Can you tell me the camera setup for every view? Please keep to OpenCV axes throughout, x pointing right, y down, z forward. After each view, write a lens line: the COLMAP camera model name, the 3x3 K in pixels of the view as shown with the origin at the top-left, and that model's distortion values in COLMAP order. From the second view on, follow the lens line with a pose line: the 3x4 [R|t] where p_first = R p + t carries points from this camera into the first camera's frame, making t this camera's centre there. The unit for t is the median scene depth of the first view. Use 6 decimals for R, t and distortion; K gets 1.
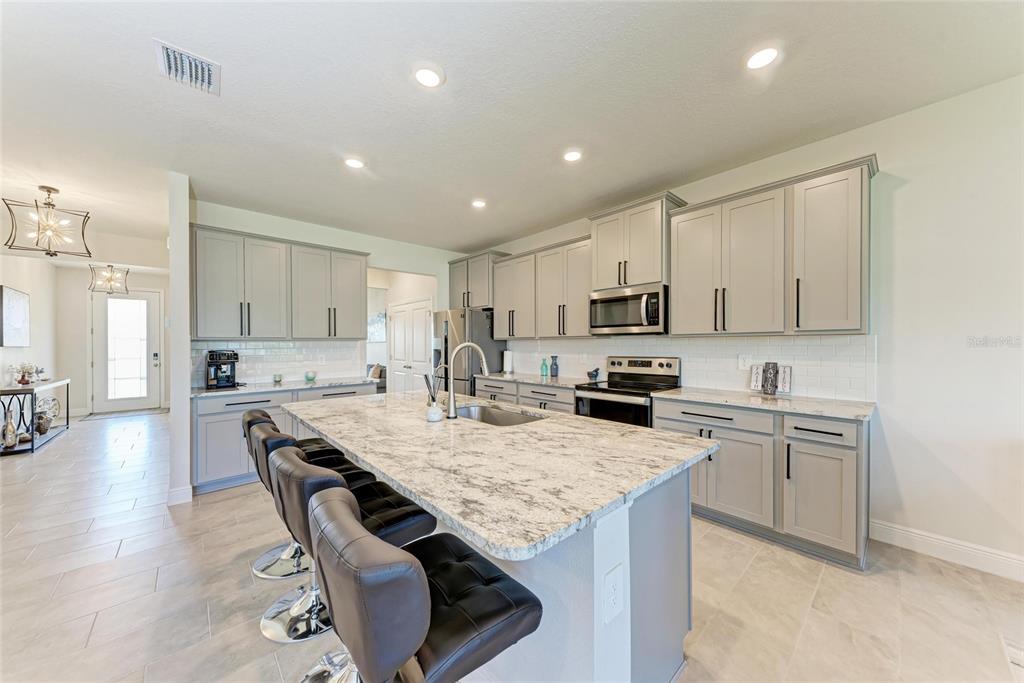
lens RADIAL K [[351.9, 0, 510.5], [0, 351.9, 342.2], [0, 0, 1]] dist [0.013334, -0.002606]
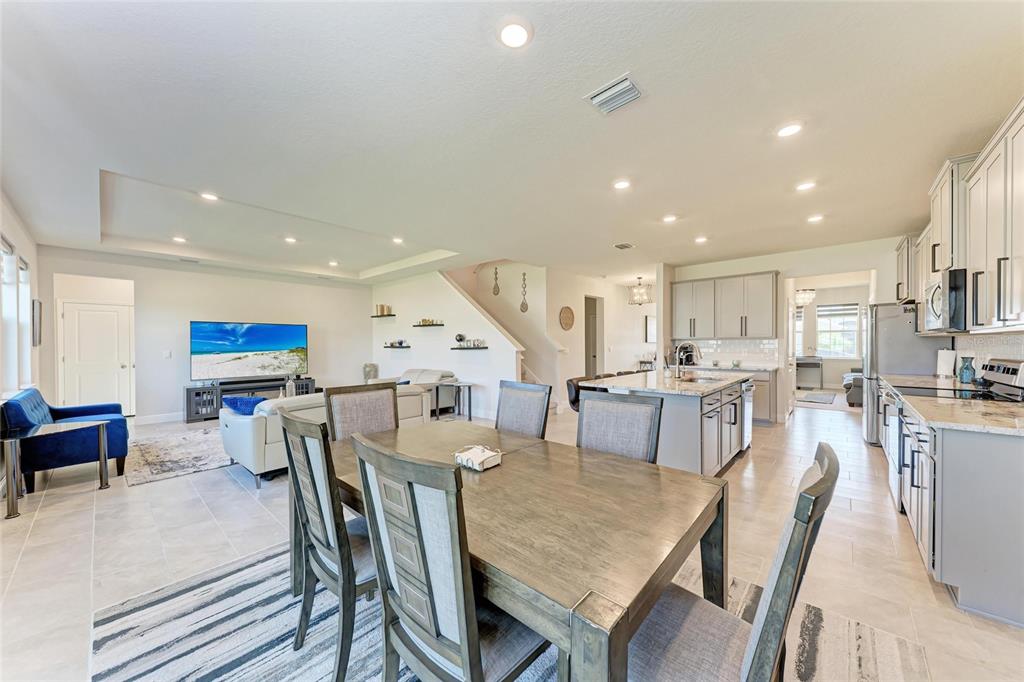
lens RADIAL K [[355.2, 0, 510.8], [0, 355.2, 350.6], [0, 0, 1]] dist [0.002386, -0.000361]
pose [[0.083451, 0.025564, -0.996184, 0.976524], [0.009693, 0.999603, 0.026463, -0.006152], [0.996465, -0.011864, 0.083170, -0.075625]]
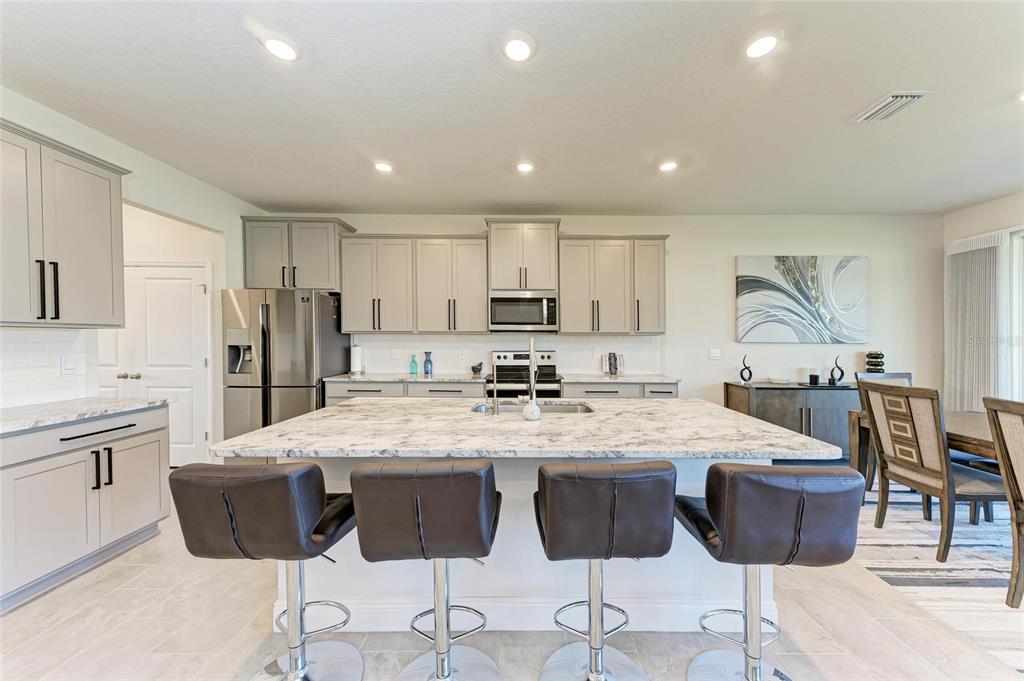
lens RADIAL K [[351.9, 0, 537.6], [0, 351.9, 343.4], [0, 0, 1]] dist [0.013334, -0.002606]
pose [[0.676146, 0.000585, 0.736767, -0.447073], [-0.011616, 0.999884, 0.009867, 0.004903], [-0.736676, -0.015230, 0.676074, 0.172315]]
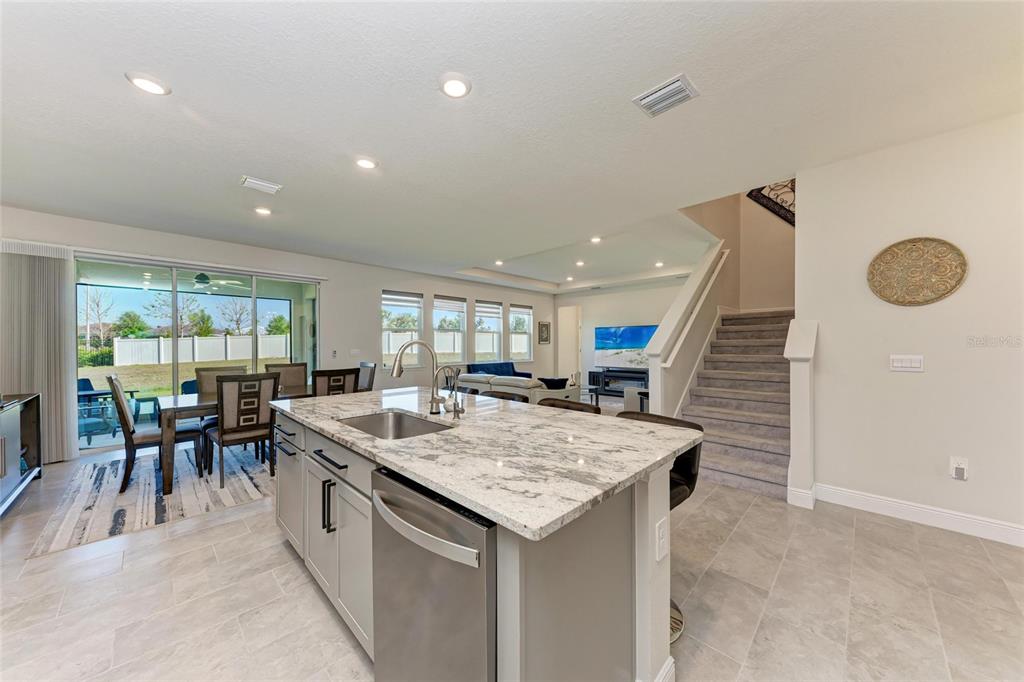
lens RADIAL K [[355.2, 0, 513.8], [0, 355.2, 339.8], [0, 0, 1]] dist [0.002386, -0.000361]
pose [[-0.999242, 0.008000, -0.038102, -0.201002], [0.008596, 0.999843, -0.015520, 0.009317], [0.037971, -0.015836, -0.999153, 1.064188]]
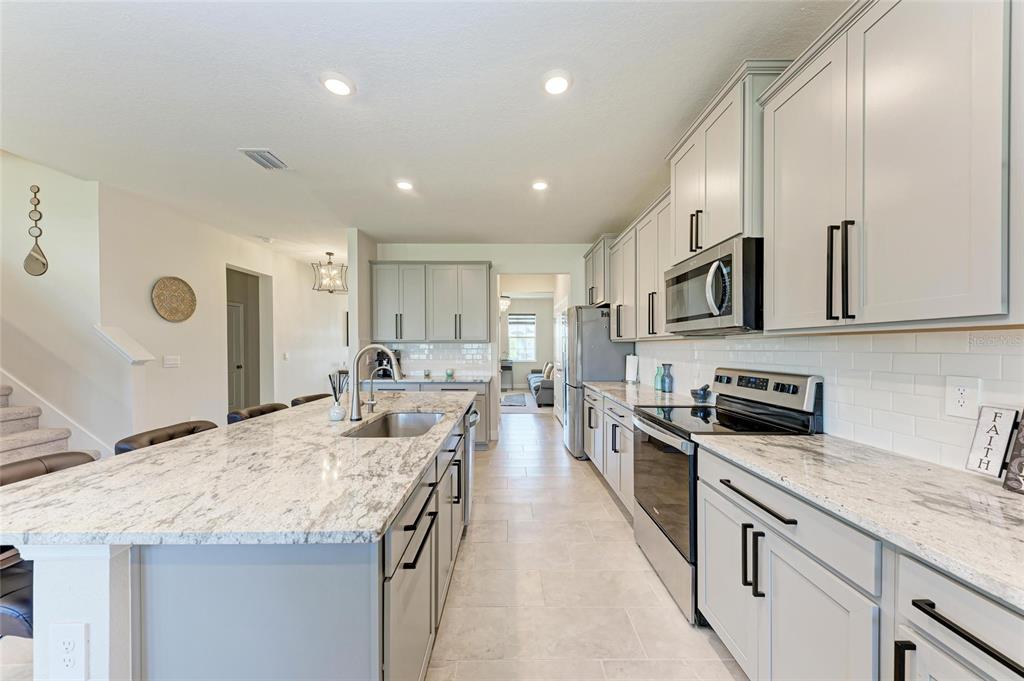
lens RADIAL K [[351.9, 0, 510.3], [0, 351.9, 348.4], [0, 0, 1]] dist [0.013334, -0.002606]
pose [[0.741632, 0.009735, -0.670736, 0.443790], [-0.001505, 0.999916, 0.012849, -0.001035], [0.670805, -0.008520, 0.741585, 0.298588]]
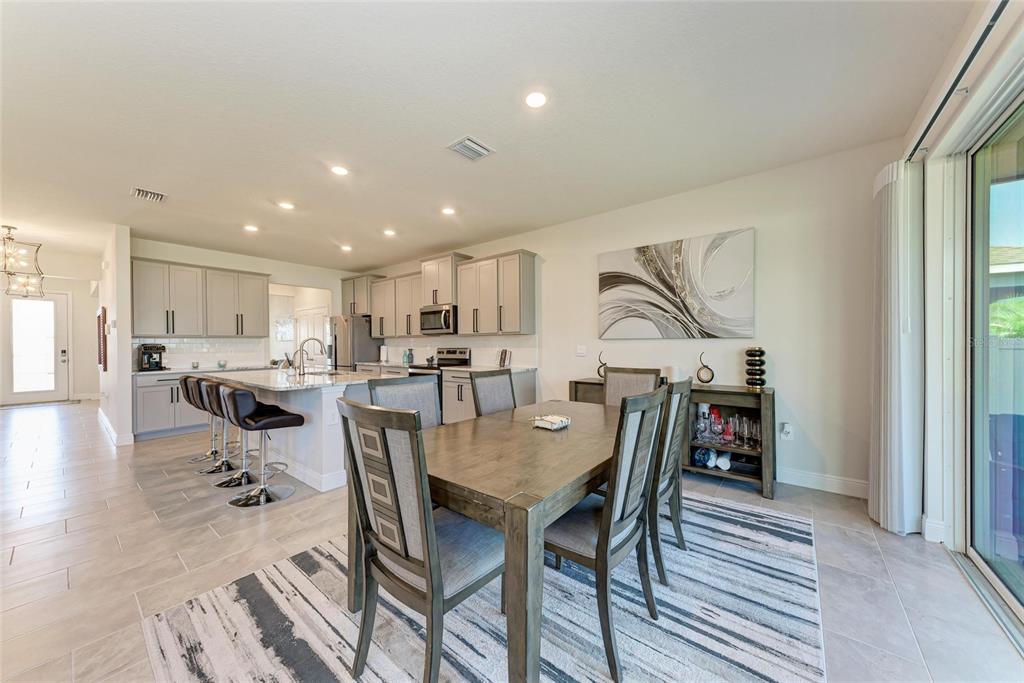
lens RADIAL K [[351.9, 0, 514.4], [0, 351.9, 346.6], [0, 0, 1]] dist [0.013334, -0.002606]
pose [[0.986167, -0.001812, 0.165746, 0.369973], [0.000044, 0.999943, 0.010665, 0.017490], [-0.165755, -0.010511, 0.986111, -0.626668]]
